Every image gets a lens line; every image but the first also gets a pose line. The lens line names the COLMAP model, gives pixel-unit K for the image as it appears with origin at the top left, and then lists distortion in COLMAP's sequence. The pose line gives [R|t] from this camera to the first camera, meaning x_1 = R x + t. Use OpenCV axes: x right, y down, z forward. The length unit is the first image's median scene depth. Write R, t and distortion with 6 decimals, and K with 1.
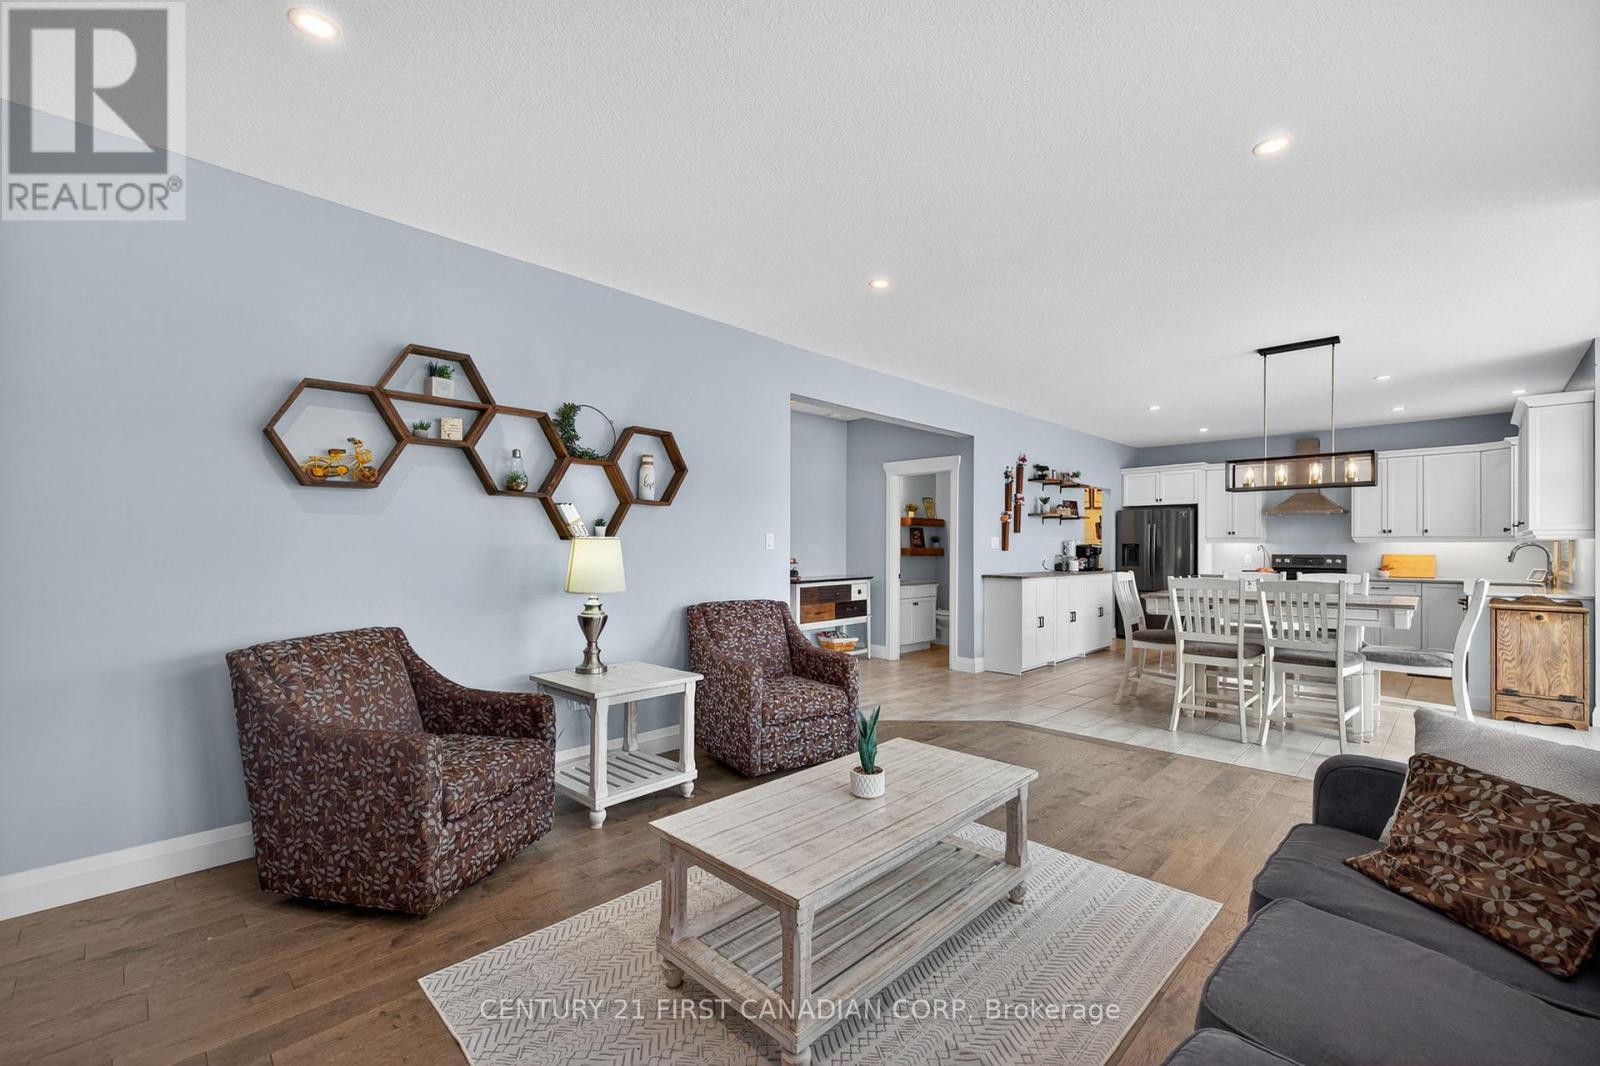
lens RADIAL K [[671.7, 0, 807.6], [0, 671.7, 546.5], [0, 0, 1]] dist [0.011763, -0.002766]
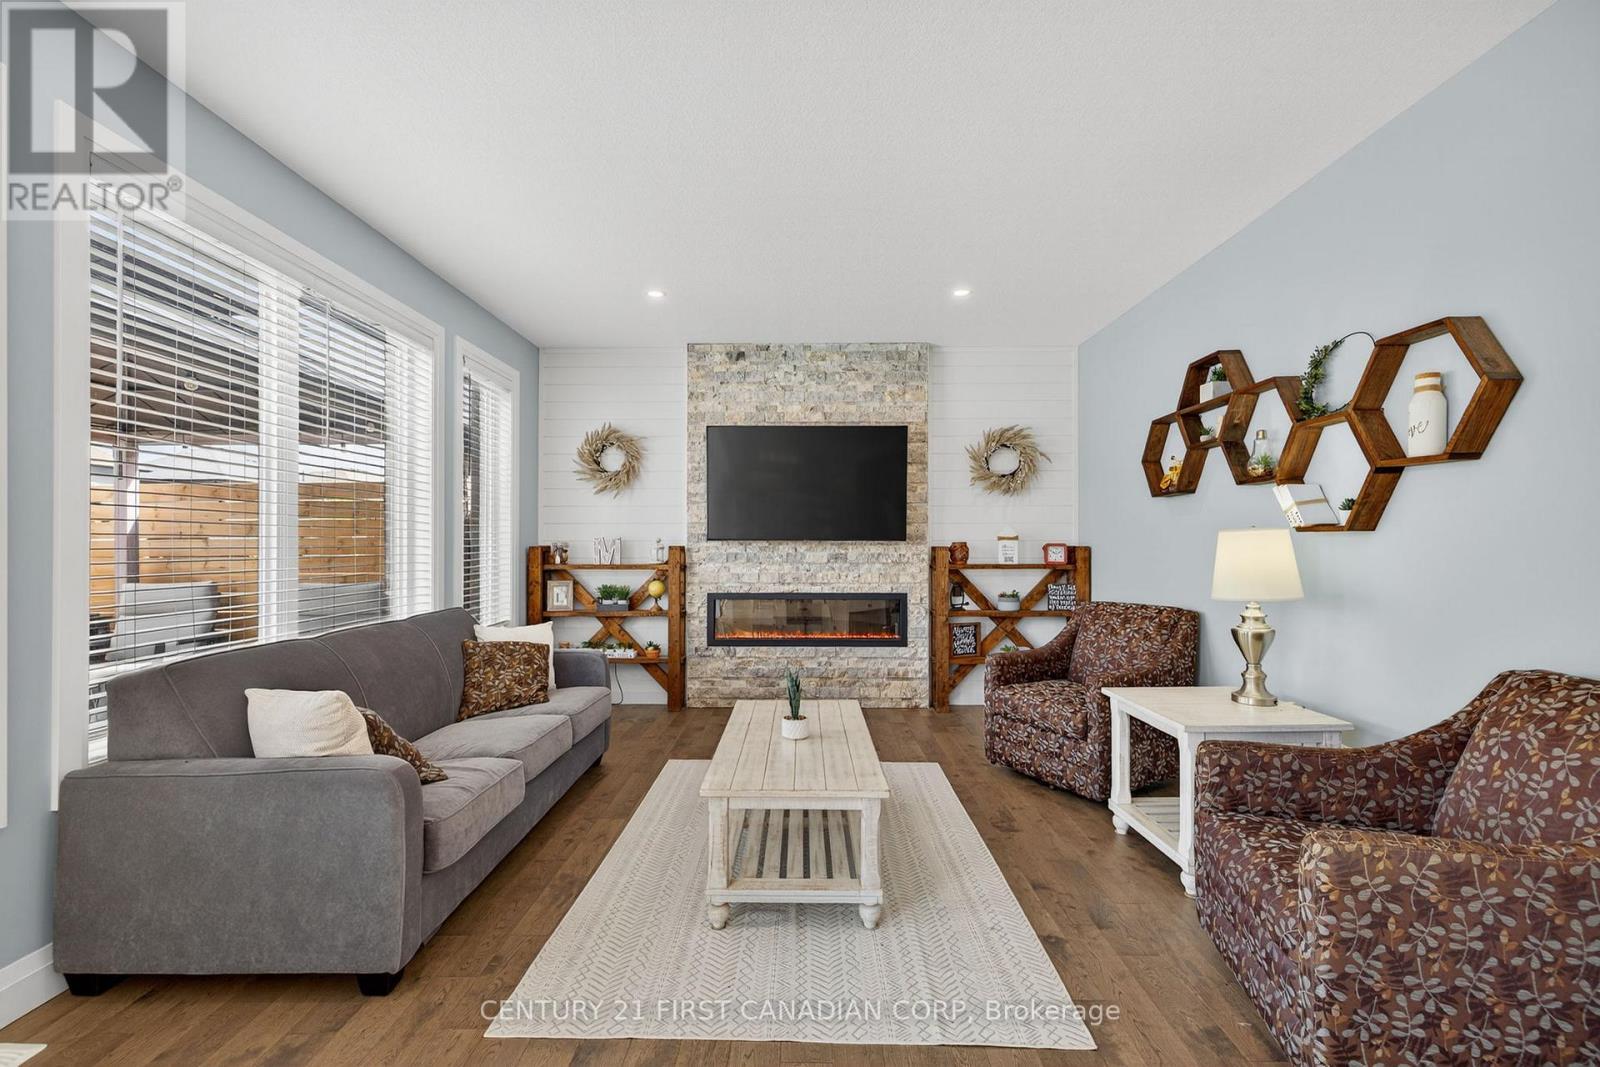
lens RADIAL K [[671.7, 0, 802.1], [0, 671.7, 539.1], [0, 0, 1]] dist [0.011763, -0.002766]
pose [[-0.720987, -0.002819, -0.692943, 0.434921], [-0.000316, 0.999993, -0.003739, 0.000507], [0.692949, -0.002477, -0.720982, 0.876679]]
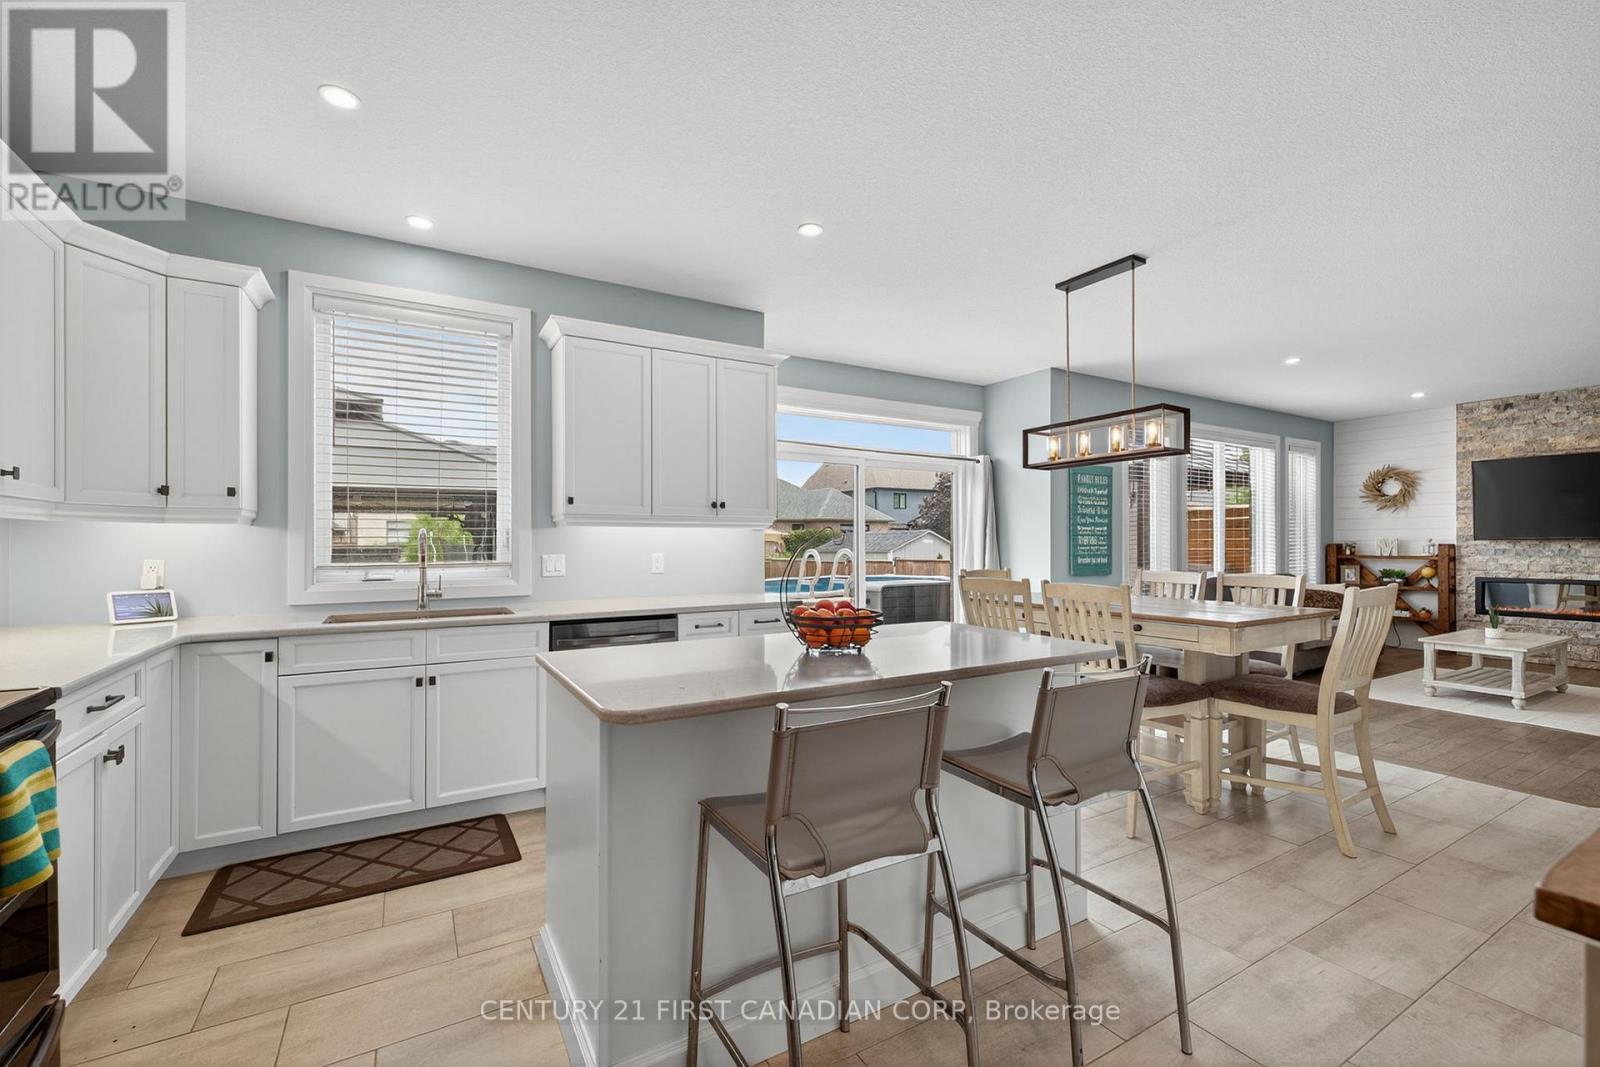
lens RADIAL K [[671.7, 0, 804.4], [0, 671.7, 541.2], [0, 0, 1]] dist [0.011763, -0.002766]
pose [[-0.965157, 0.000301, 0.261670, 0.866126], [-0.000522, 0.999995, -0.003075, 0.006709], [-0.261670, -0.003105, -0.965152, 1.874580]]
